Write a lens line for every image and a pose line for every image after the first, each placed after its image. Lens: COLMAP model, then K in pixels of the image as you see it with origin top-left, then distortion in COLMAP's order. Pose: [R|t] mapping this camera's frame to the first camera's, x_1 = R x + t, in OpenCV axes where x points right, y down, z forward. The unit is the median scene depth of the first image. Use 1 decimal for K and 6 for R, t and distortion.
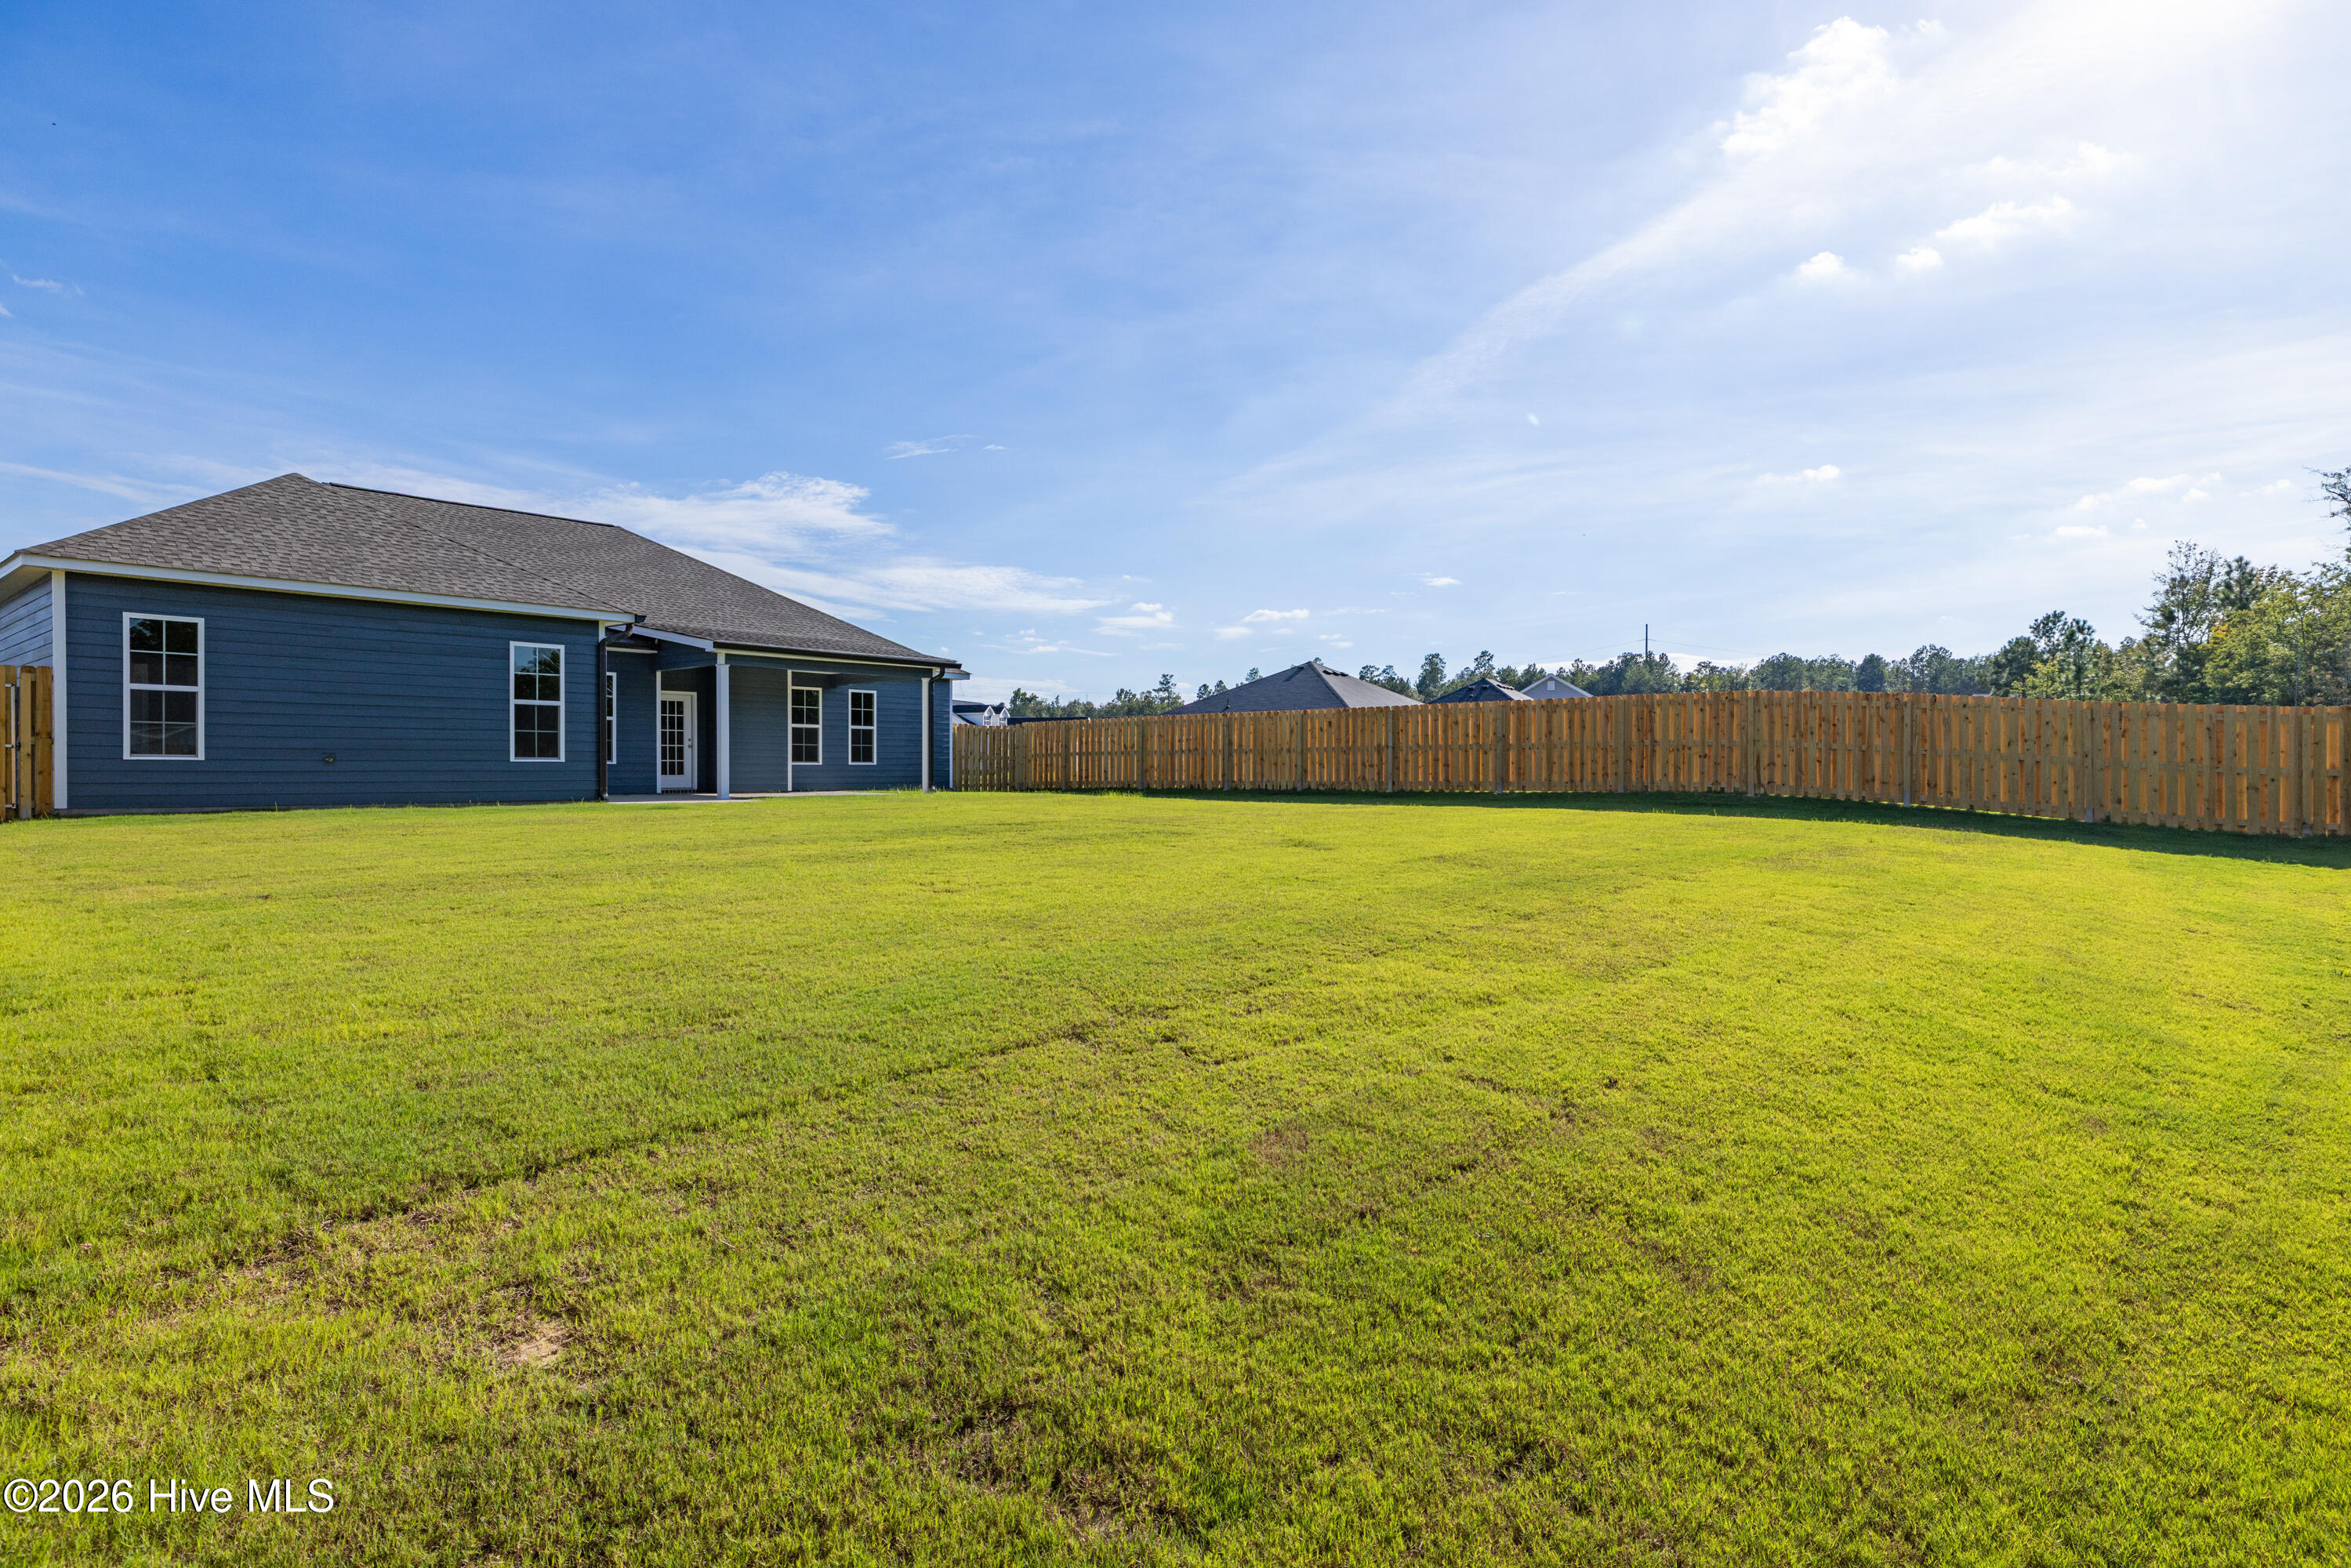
lens RADIAL K [[1247.4, 0, 1175.5], [0, 1247.4, 784.0], [0, 0, 1]] dist [0.001319, 0.000583]
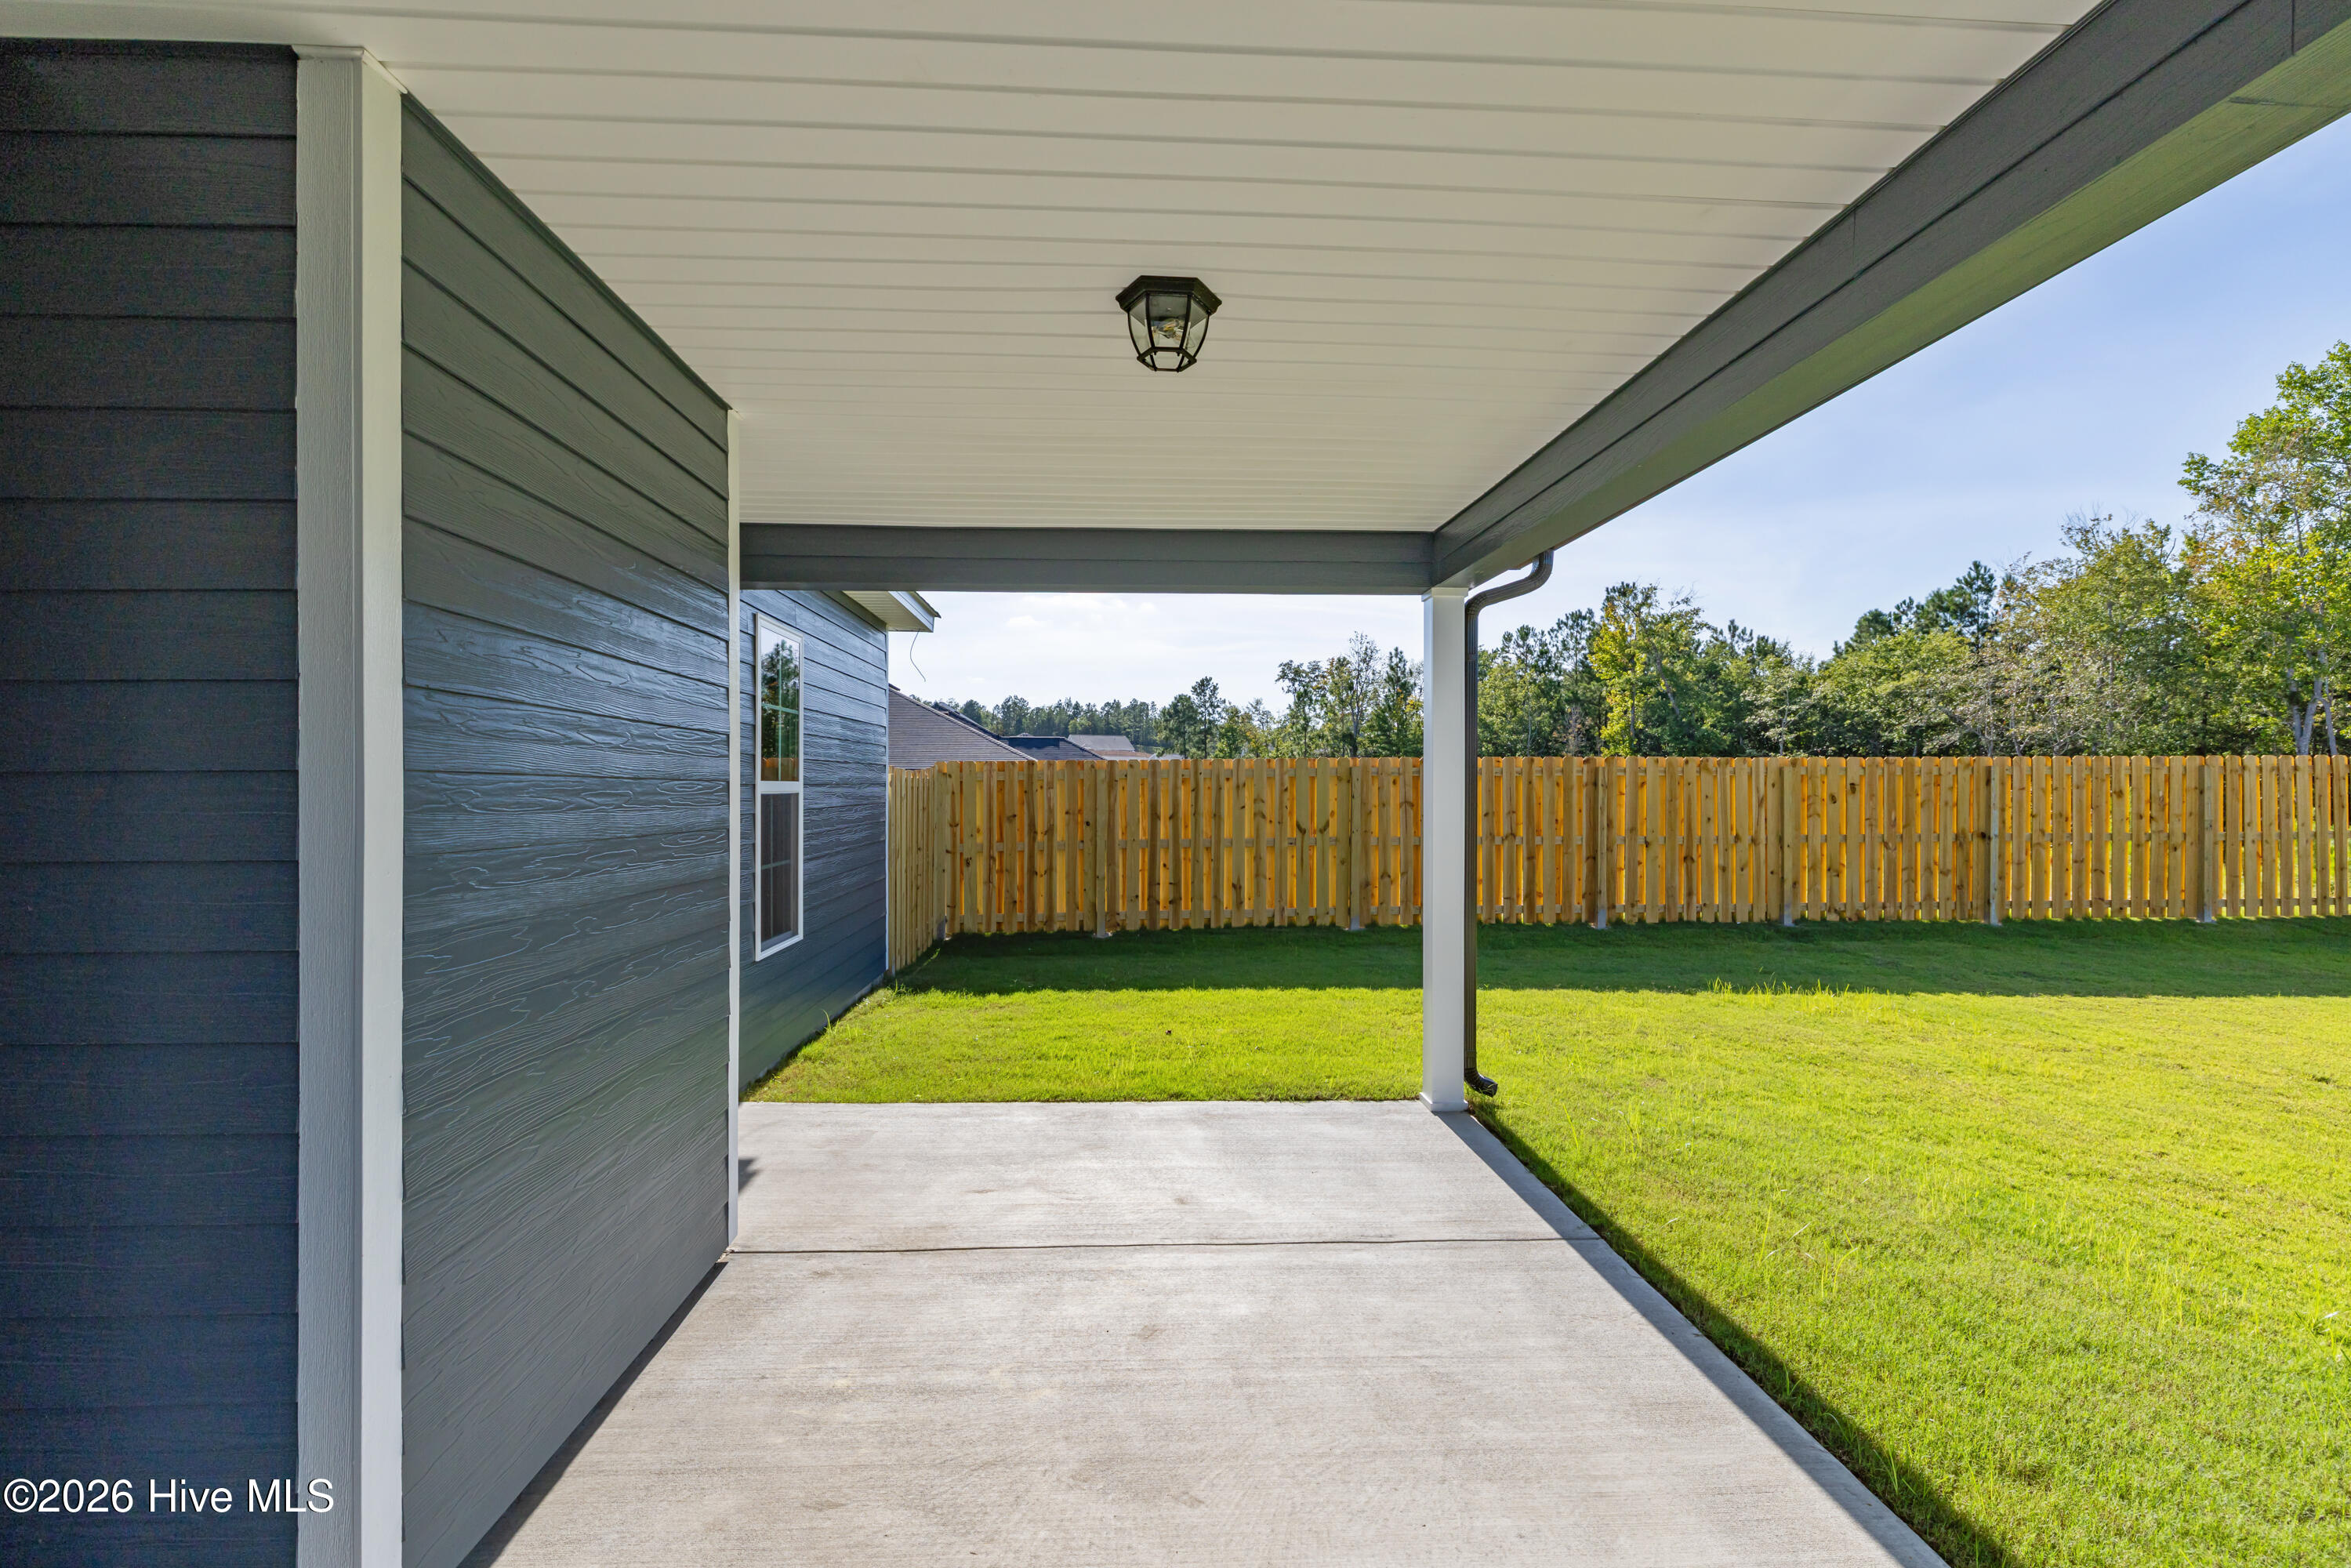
lens RADIAL K [[1029.6, 0, 1175.5], [0, 1029.6, 784.0], [0, 0, 1]] dist [0.000269, 0.000154]
pose [[0.723953, 0.002472, 0.689845, -0.368589], [0.006593, 0.999923, -0.010502, -0.048793], [-0.689818, 0.012151, 0.723881, 0.918602]]
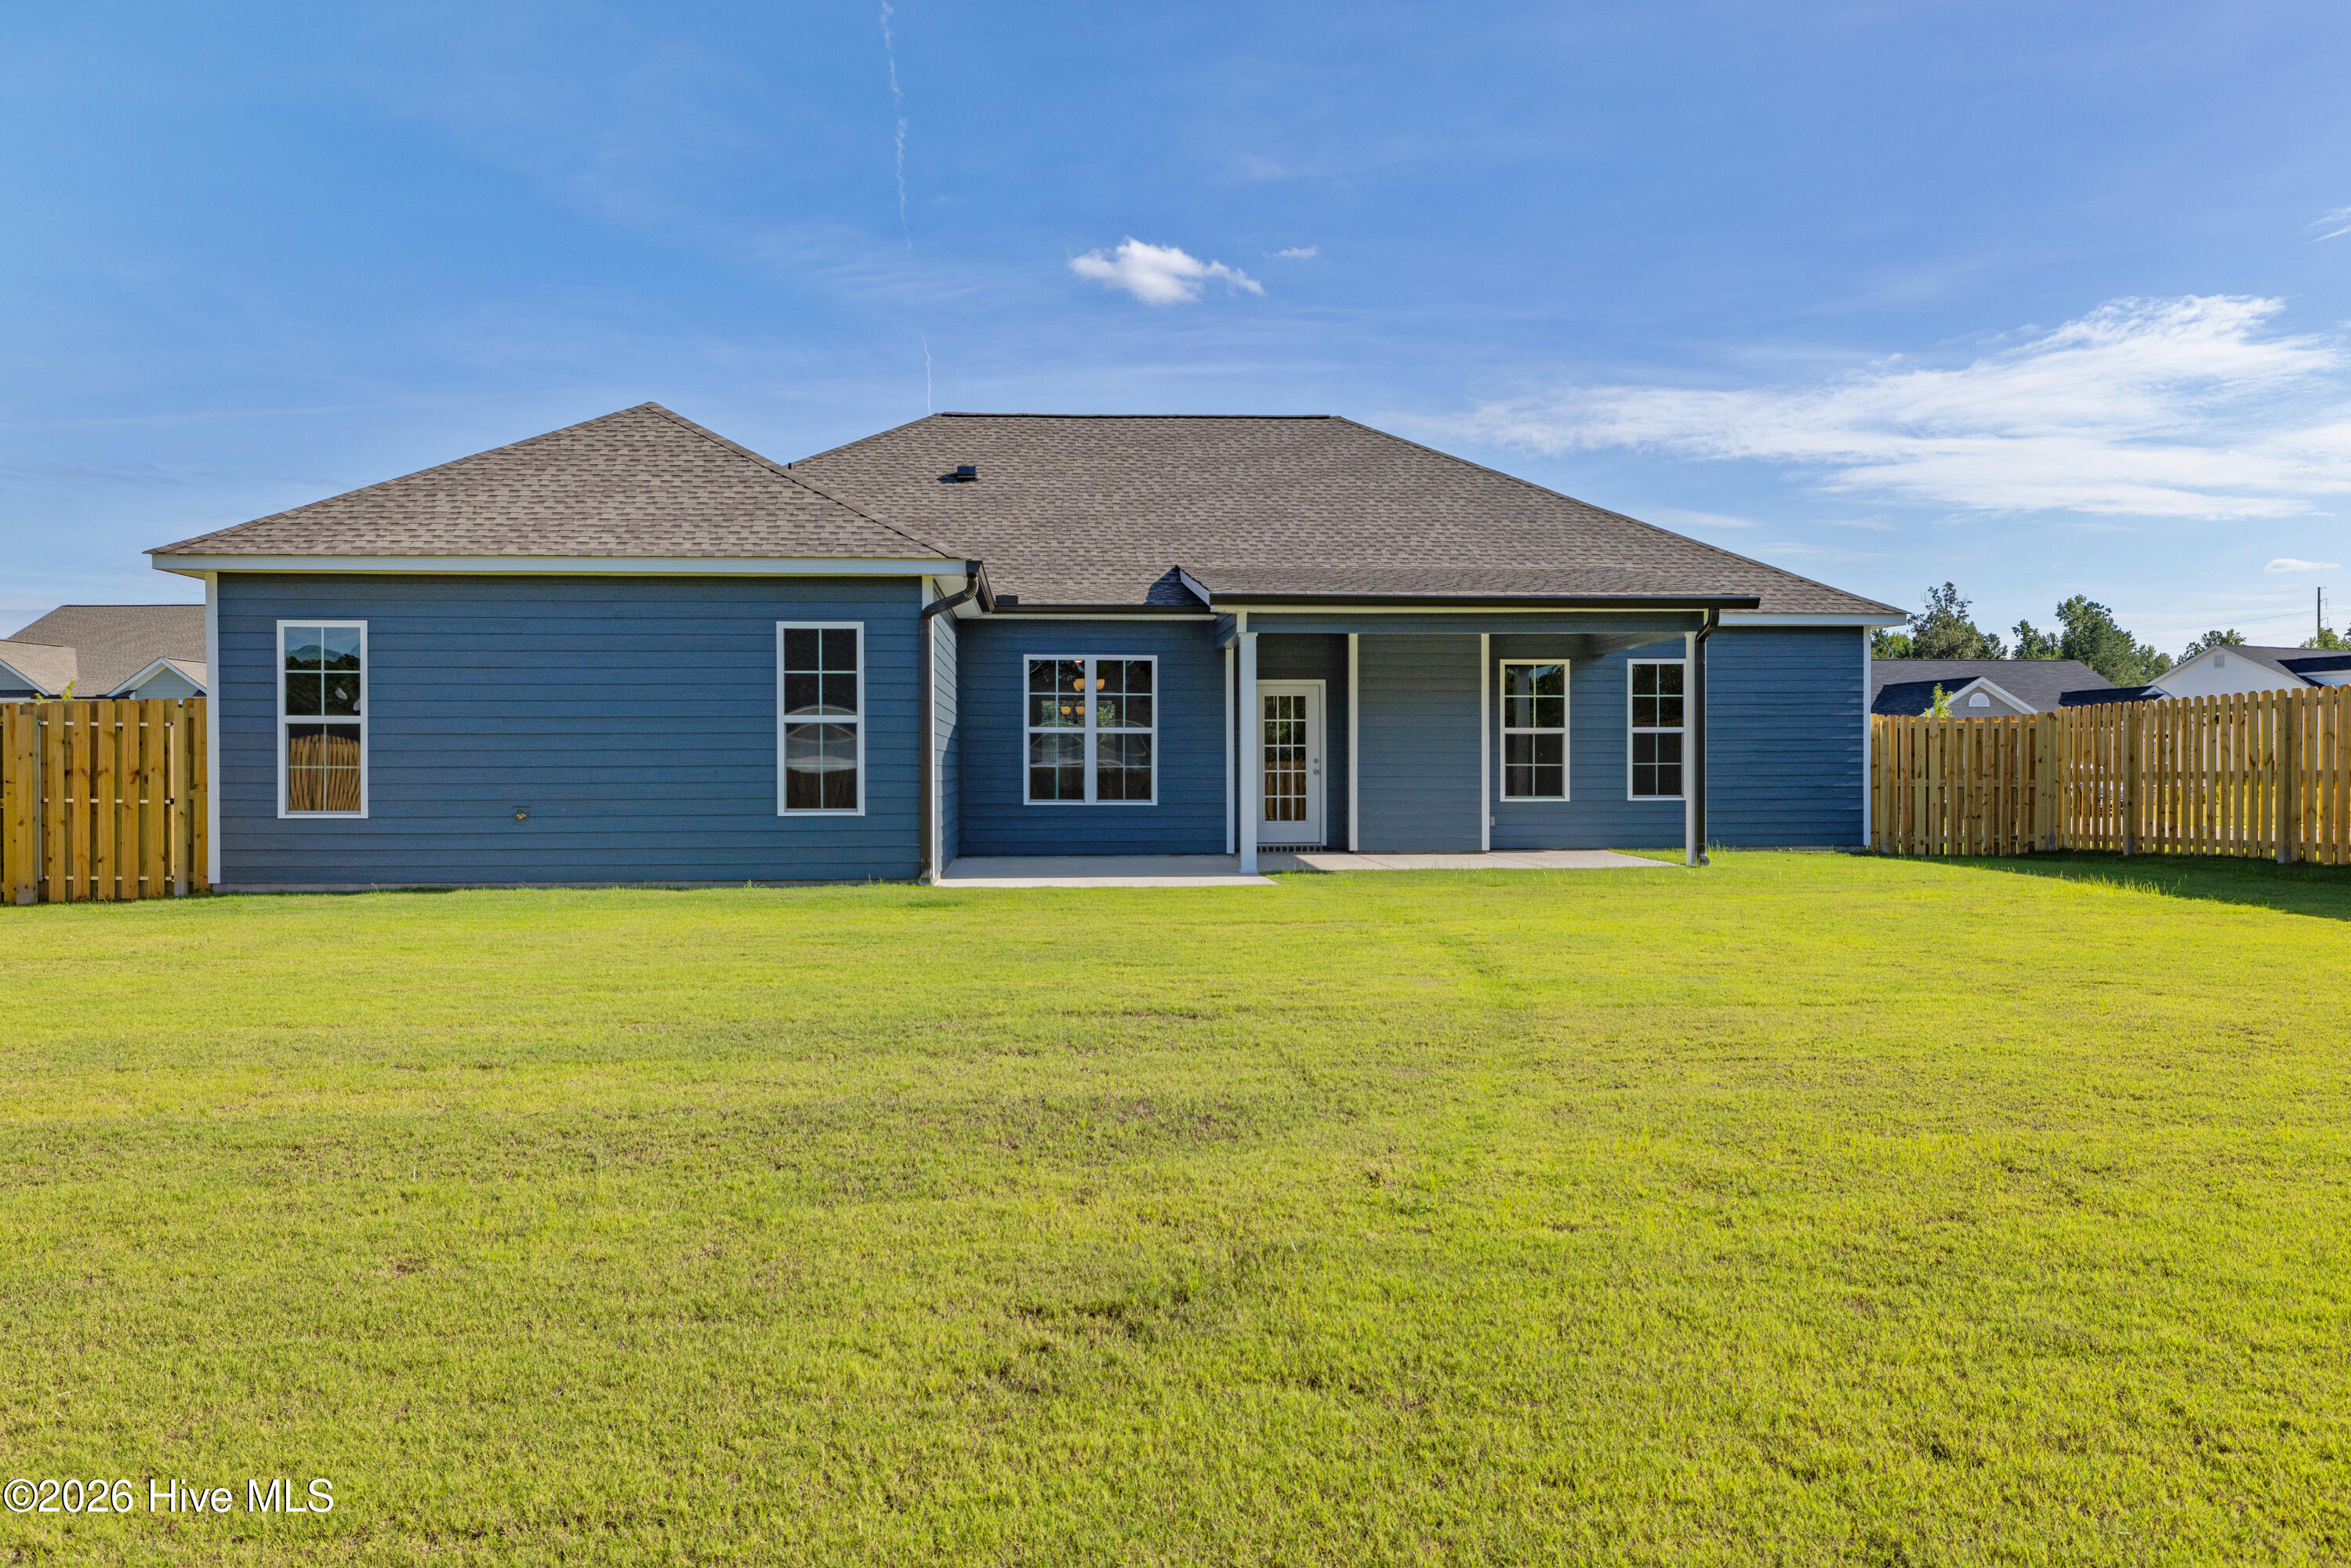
lens RADIAL K [[1801.2, 0, 1175.5], [0, 1801.2, 784.0], [0, 0, 1]] dist [0.013996, -0.007036]
pose [[0.695325, 0.001957, -0.718693, 0.173804], [-0.003730, 0.999993, -0.000886, -0.023686], [0.718686, 0.003297, 0.695327, 0.365883]]
